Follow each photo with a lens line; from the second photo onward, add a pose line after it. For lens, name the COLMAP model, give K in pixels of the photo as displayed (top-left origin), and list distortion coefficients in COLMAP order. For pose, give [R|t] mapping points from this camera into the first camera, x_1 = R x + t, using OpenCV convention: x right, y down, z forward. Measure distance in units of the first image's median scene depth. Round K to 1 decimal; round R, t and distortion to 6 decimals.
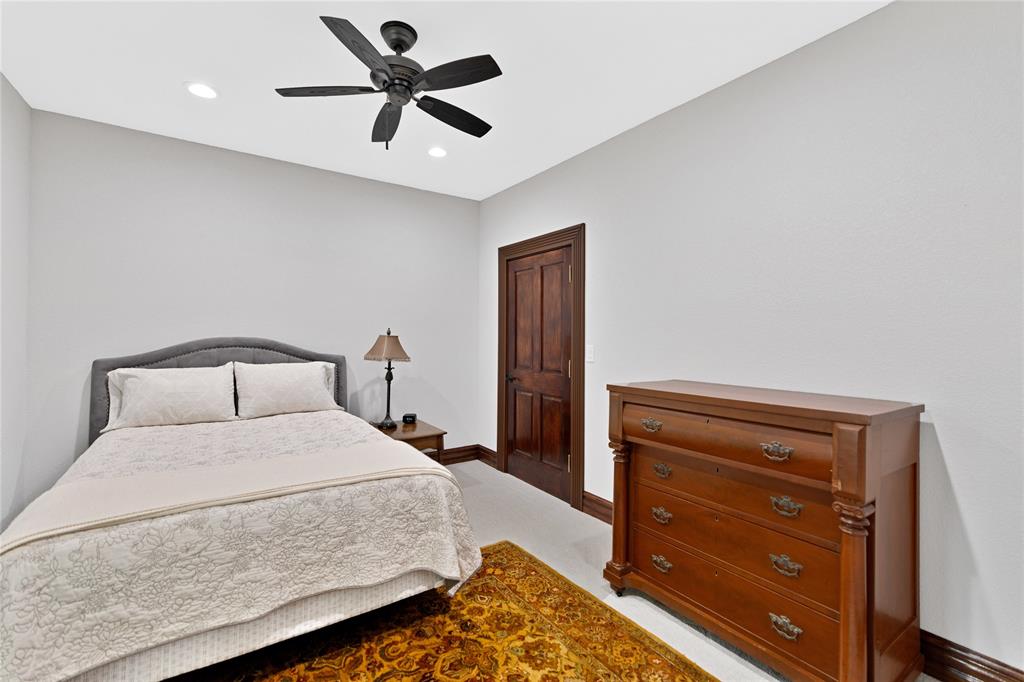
lens RADIAL K [[455.3, 0, 506.7], [0, 455.3, 324.7], [0, 0, 1]] dist [0.000233, 0.000151]
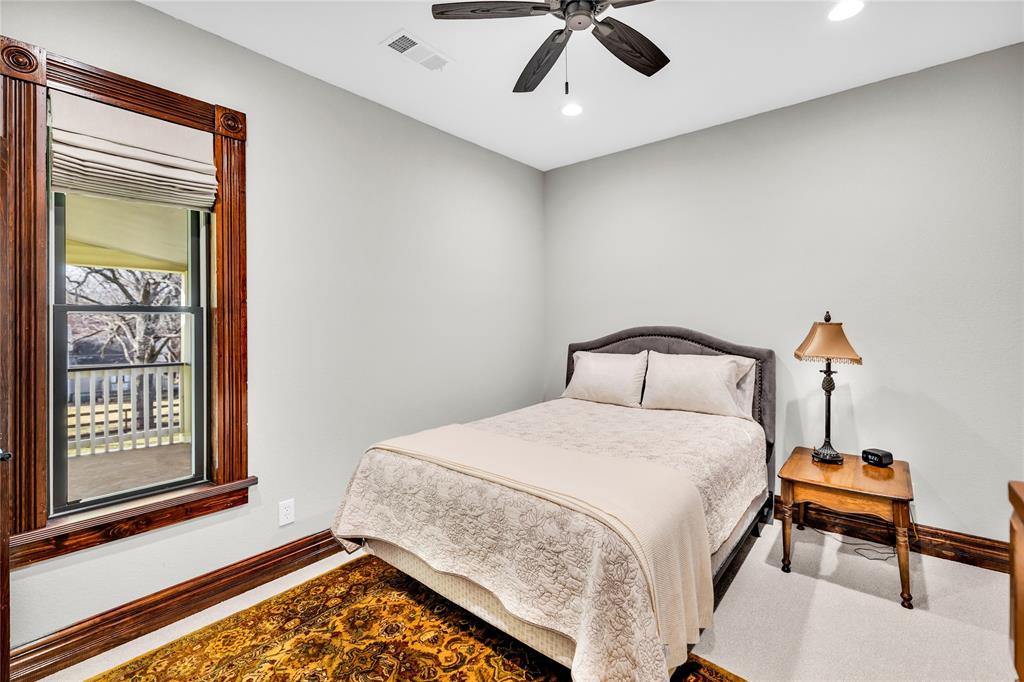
lens RADIAL K [[455.3, 0, 506.7], [0, 455.3, 324.7], [0, 0, 1]] dist [0.000233, 0.000151]
pose [[0.265639, -0.009038, -0.964030, 0.310291], [0.029641, 0.999560, -0.001204, 0.016784], [0.963617, -0.028255, 0.265790, 0.454015]]
